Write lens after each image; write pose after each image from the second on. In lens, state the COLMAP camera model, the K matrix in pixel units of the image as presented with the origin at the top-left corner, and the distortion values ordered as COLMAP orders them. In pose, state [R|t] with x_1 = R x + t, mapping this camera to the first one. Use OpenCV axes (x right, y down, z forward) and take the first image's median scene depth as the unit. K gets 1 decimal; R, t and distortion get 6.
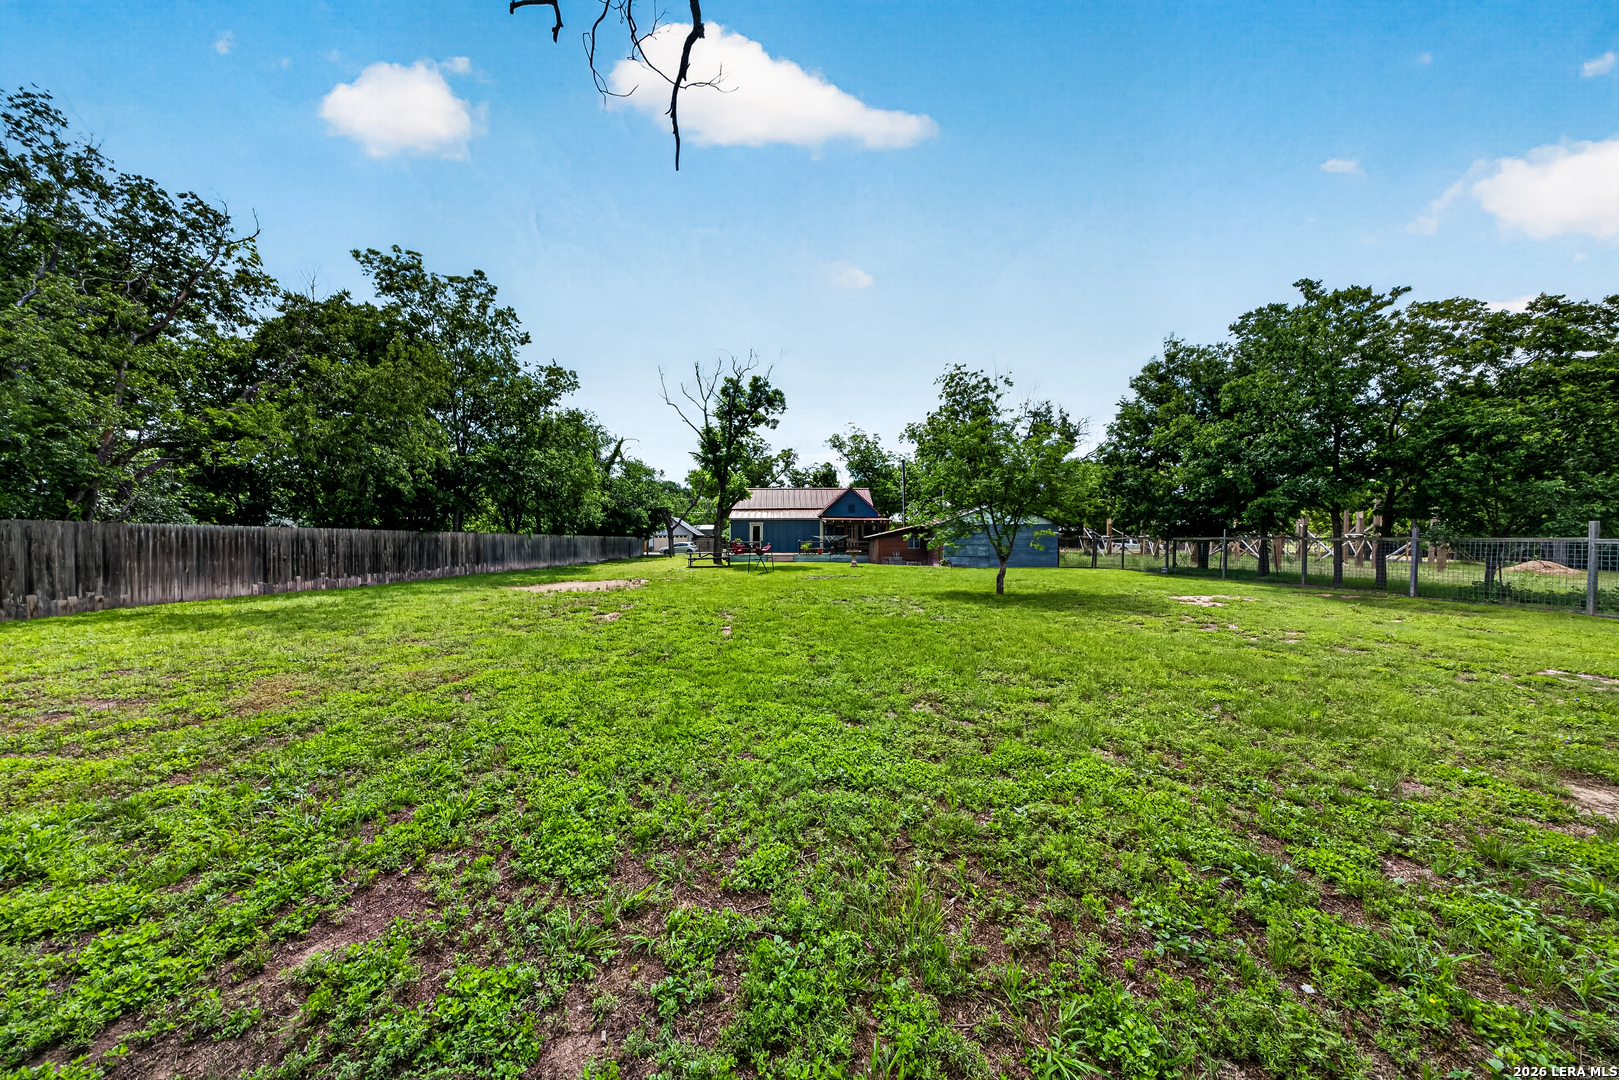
lens RADIAL K [[721.3, 0, 808.7], [0, 721.3, 550.0], [0, 0, 1]] dist [-0.025636, 0.008153]
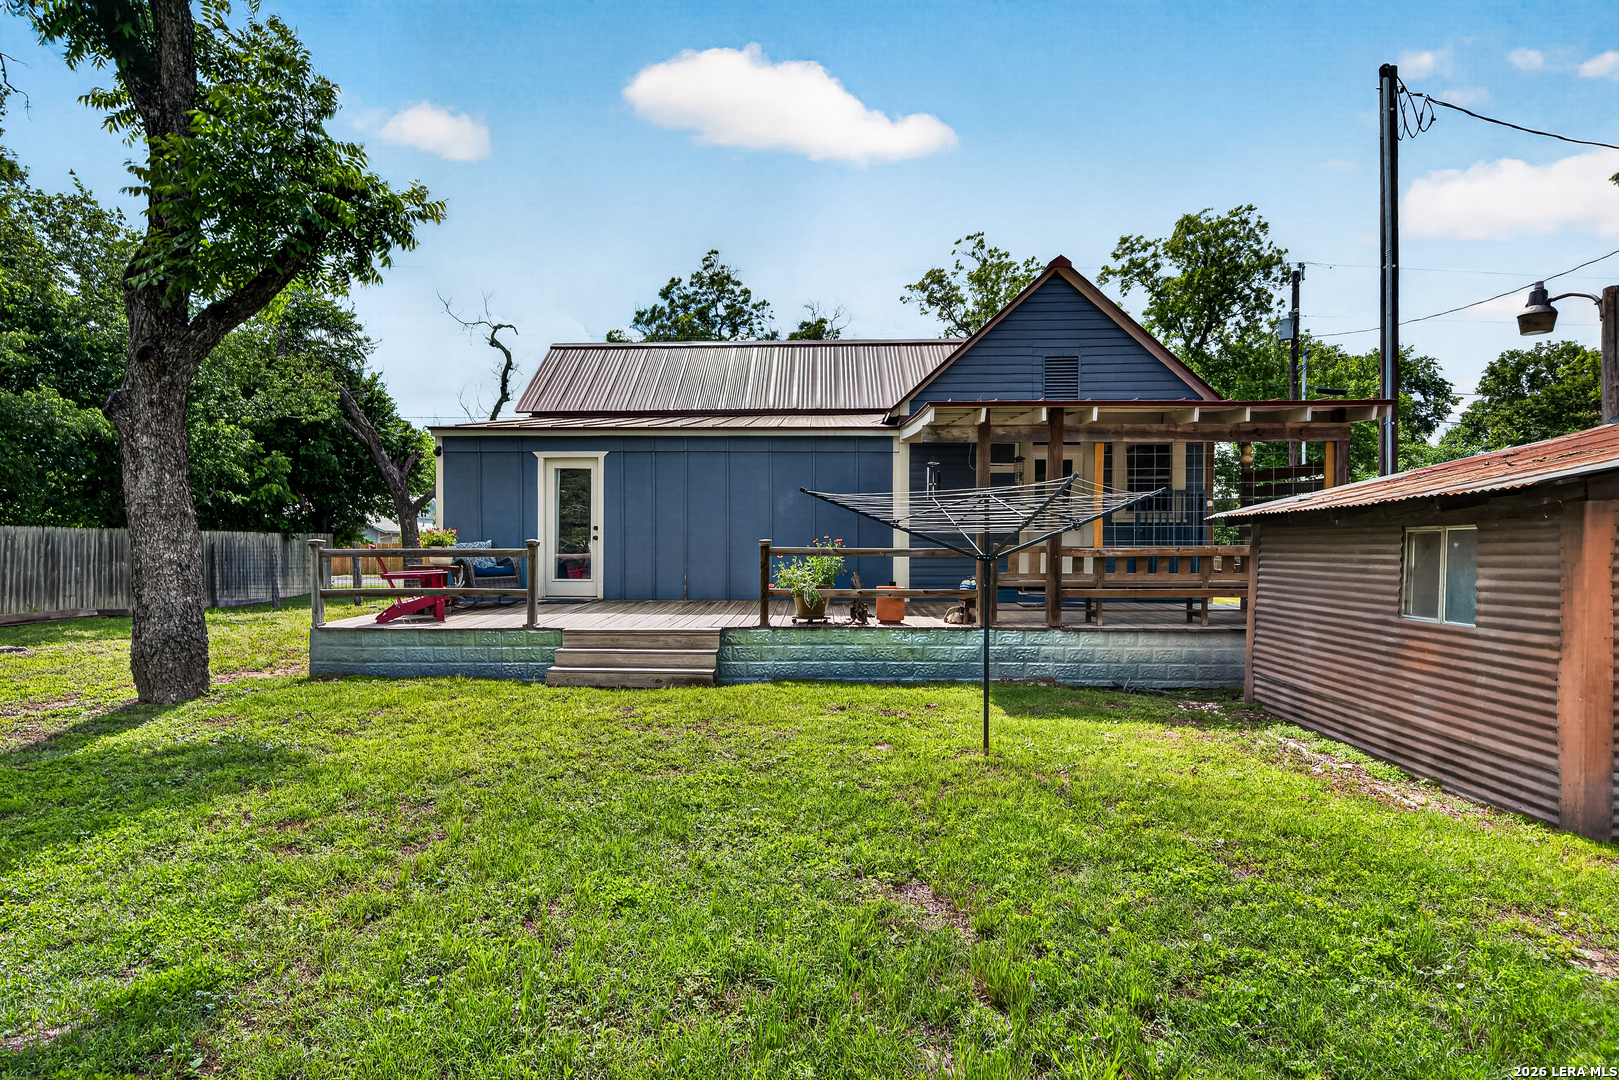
lens RADIAL K [[930.9, 0, 809.5], [0, 930.9, 540.0], [0, 0, 1]] dist [0.000478, -0.023571]
pose [[0.996952, -0.010667, -0.077289, 0.013394], [0.008647, 0.999613, -0.026422, -0.007275], [0.077541, 0.025673, 0.996659, 0.794937]]
